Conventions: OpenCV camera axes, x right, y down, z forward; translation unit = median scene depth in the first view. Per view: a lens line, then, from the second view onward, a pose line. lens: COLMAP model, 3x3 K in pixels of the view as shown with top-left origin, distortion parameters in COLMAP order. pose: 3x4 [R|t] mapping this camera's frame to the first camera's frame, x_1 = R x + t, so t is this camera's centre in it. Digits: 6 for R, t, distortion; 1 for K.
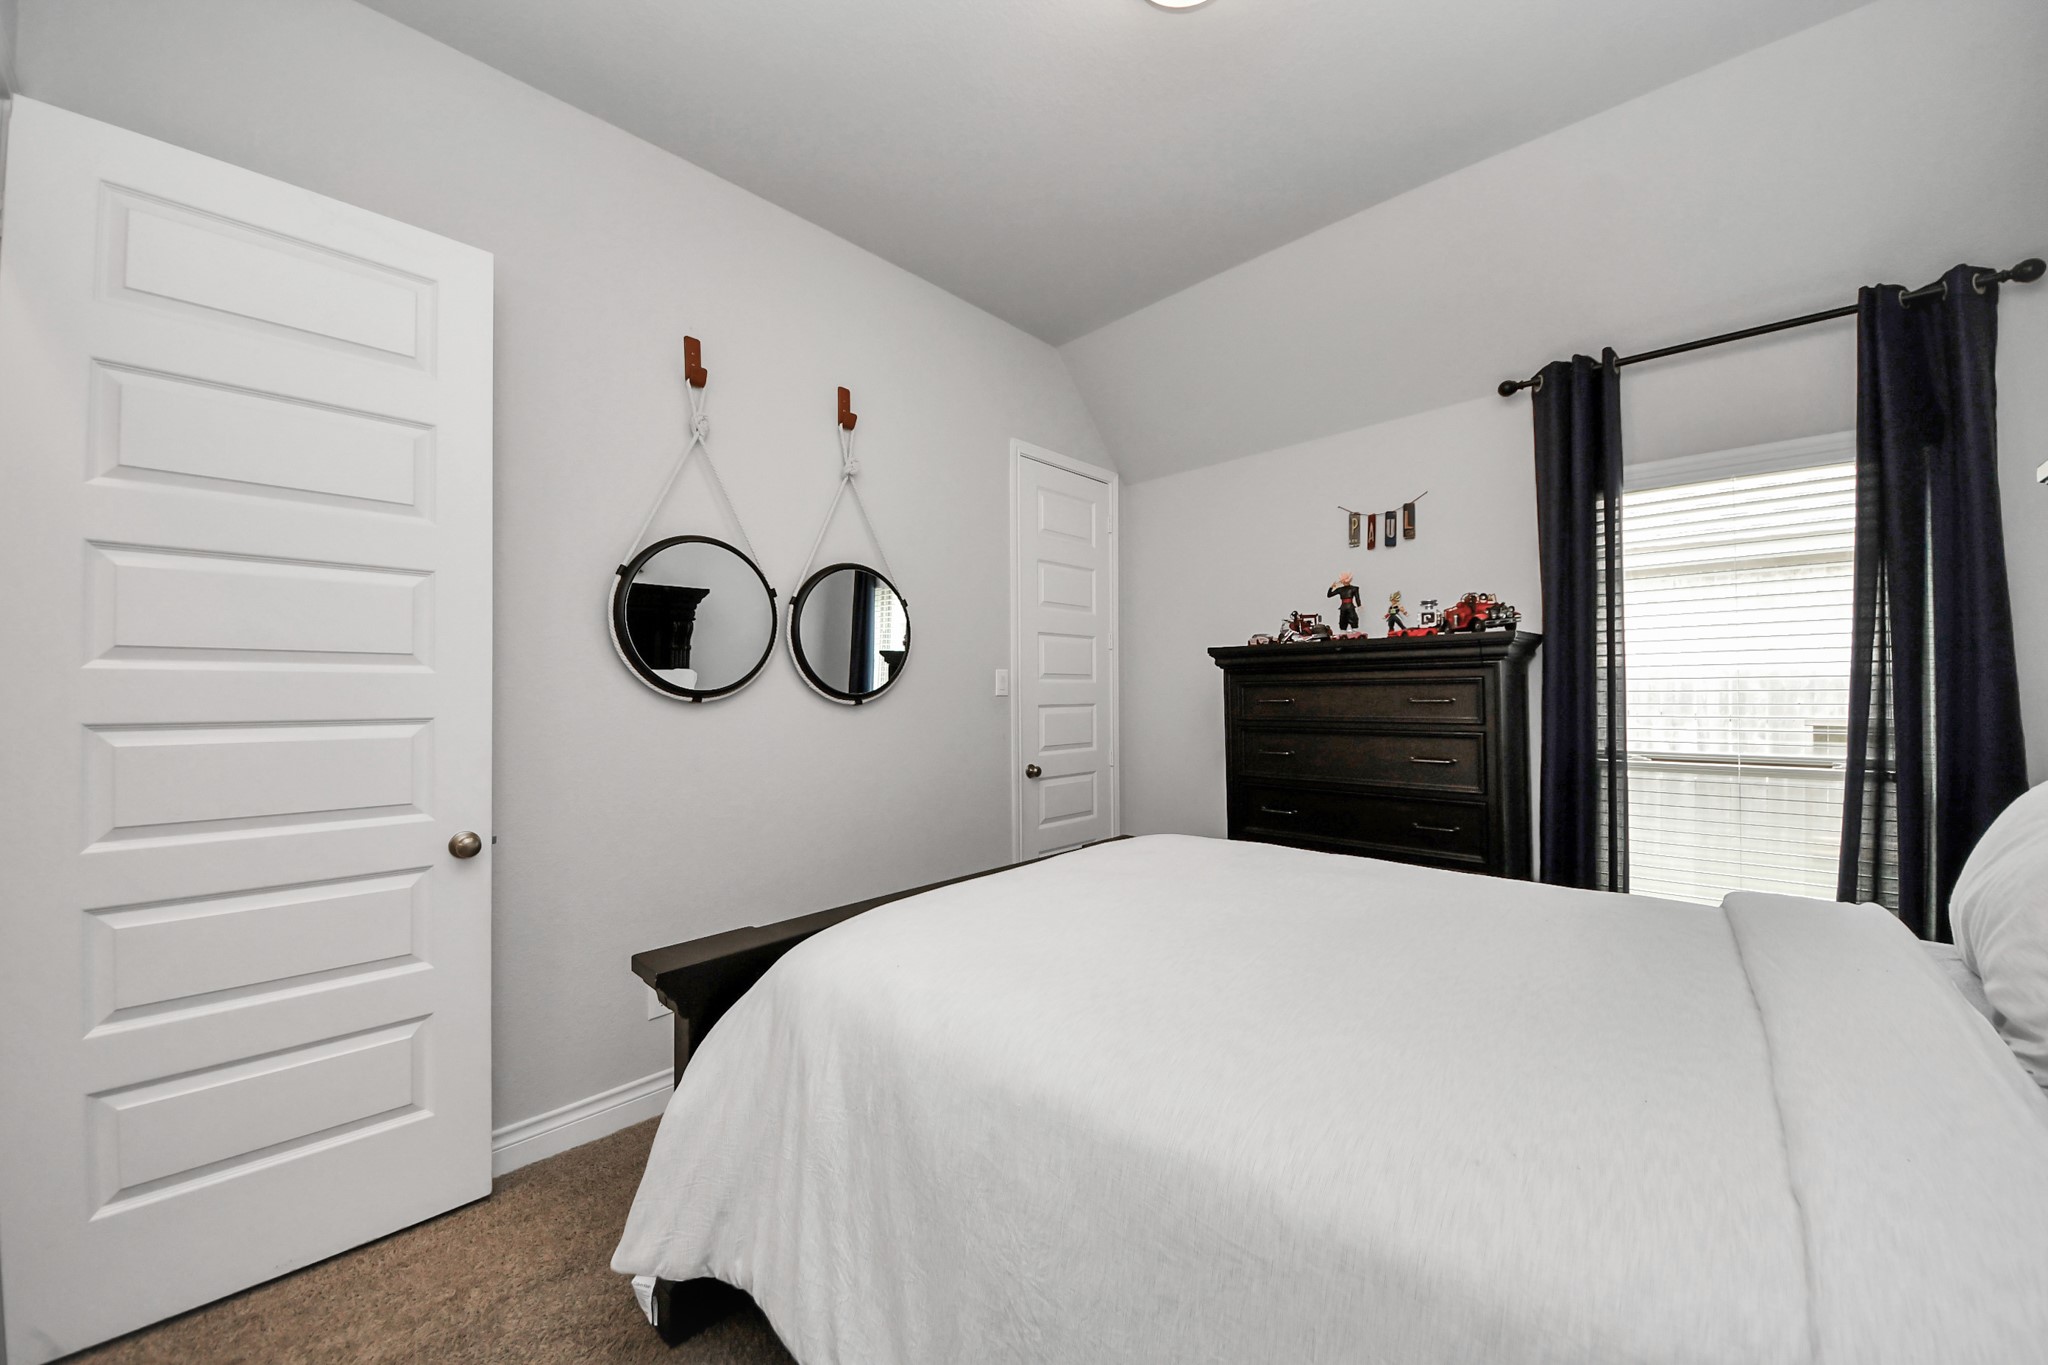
lens RADIAL K [[727.9, 0, 1017.1], [0, 727.9, 686.1], [0, 0, 1]] dist [0.005842, -0.008884]
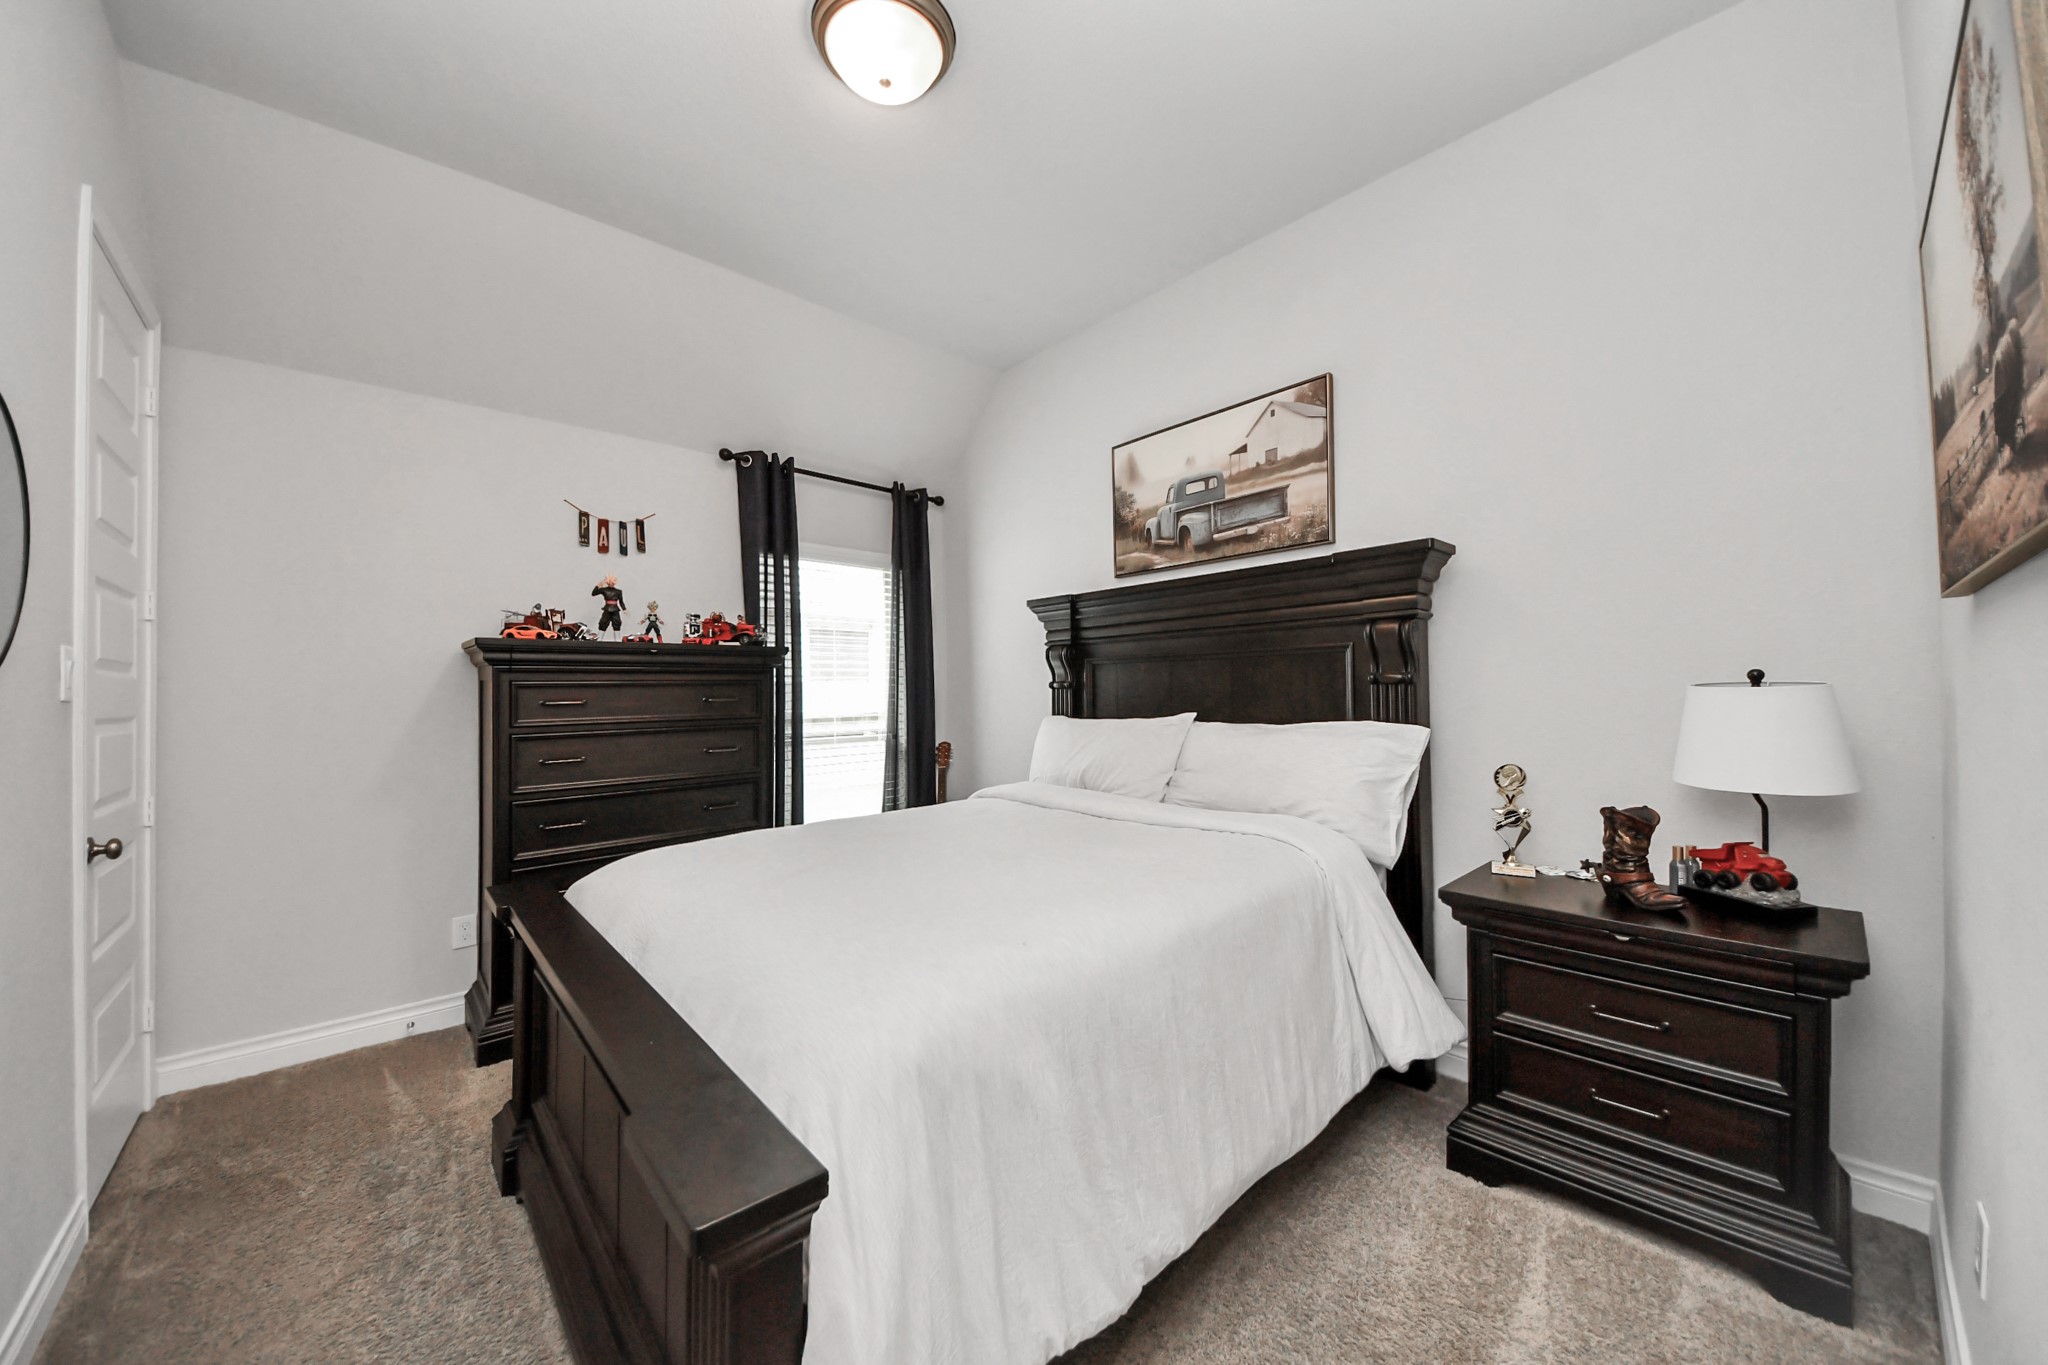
lens RADIAL K [[727.9, 0, 1017.1], [0, 727.9, 686.1], [0, 0, 1]] dist [0.005842, -0.008884]
pose [[0.073877, 0.008811, 0.997228, -0.543335], [-0.002323, 0.999960, -0.008663, 0.006932], [-0.997265, -0.001676, 0.073895, 0.384037]]
